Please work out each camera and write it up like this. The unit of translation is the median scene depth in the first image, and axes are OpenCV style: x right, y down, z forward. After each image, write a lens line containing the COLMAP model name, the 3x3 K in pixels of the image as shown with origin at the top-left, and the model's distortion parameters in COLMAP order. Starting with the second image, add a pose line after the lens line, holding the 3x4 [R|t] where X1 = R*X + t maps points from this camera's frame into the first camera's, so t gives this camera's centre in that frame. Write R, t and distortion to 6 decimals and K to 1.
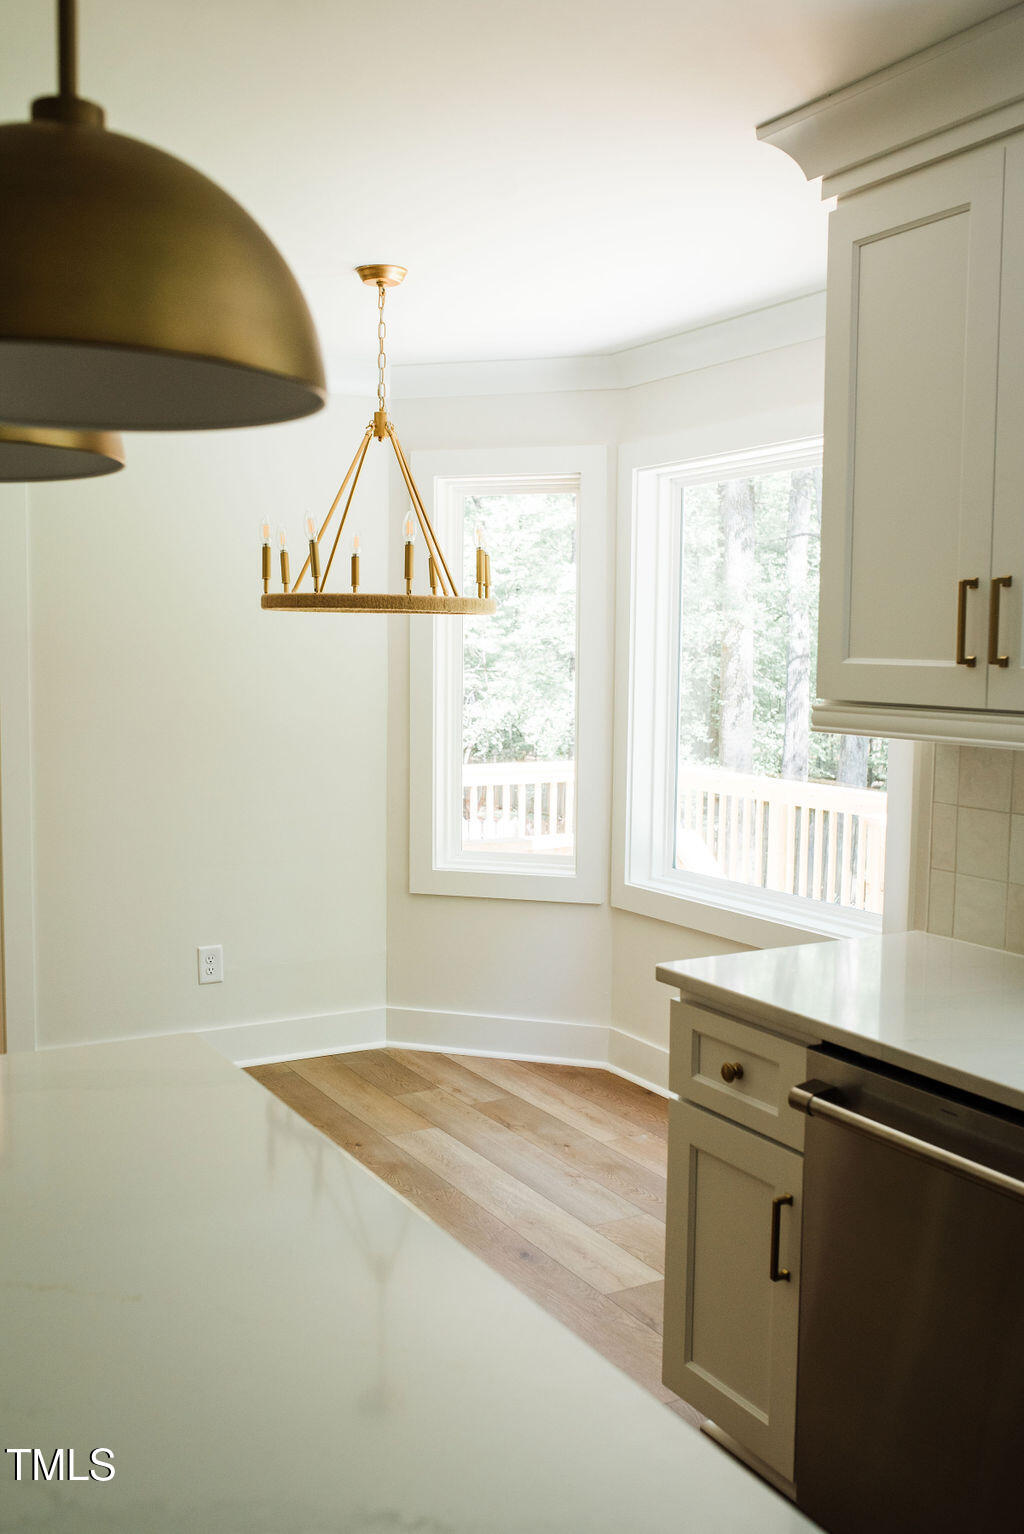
lens RADIAL K [[1466.6, 0, 503.7], [0, 1466.6, 760.4], [0, 0, 1]] dist [-0.127773, 0.212271]
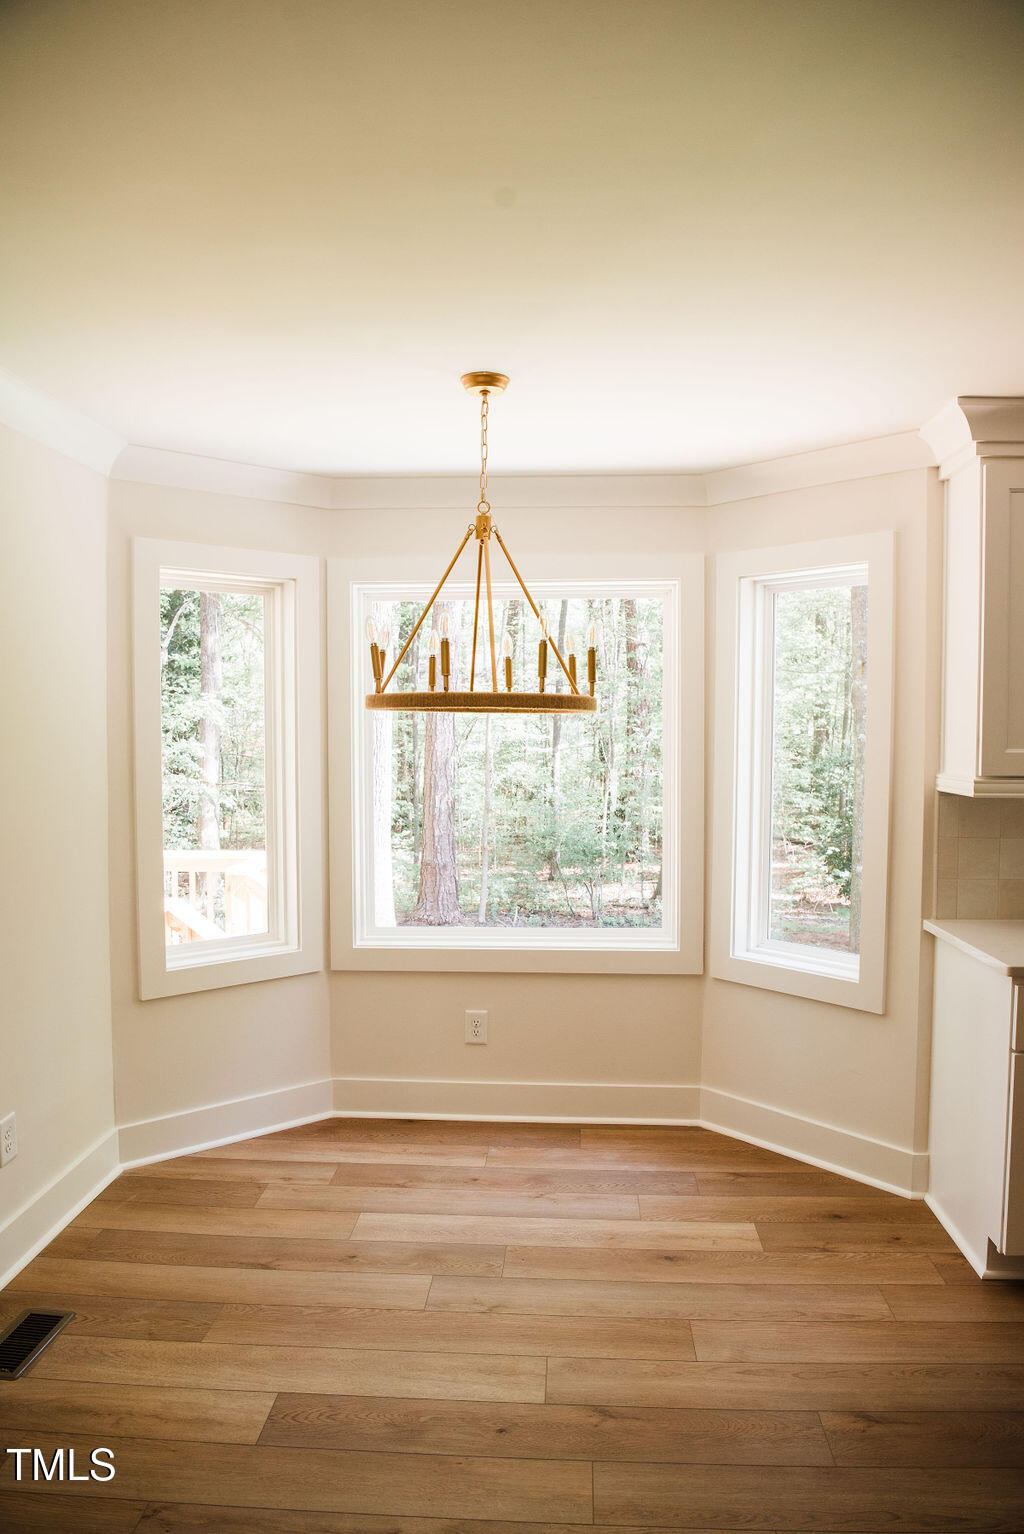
lens RADIAL K [[1051.9, 0, 512.0], [0, 1051.9, 767.0], [0, 0, 1]] dist [-0.062167, -0.001217]
pose [[0.531846, -0.037900, 0.845993, -0.562869], [0.070693, 0.997498, 0.000245, -0.049564], [-0.843885, 0.059675, 0.533195, 0.477696]]
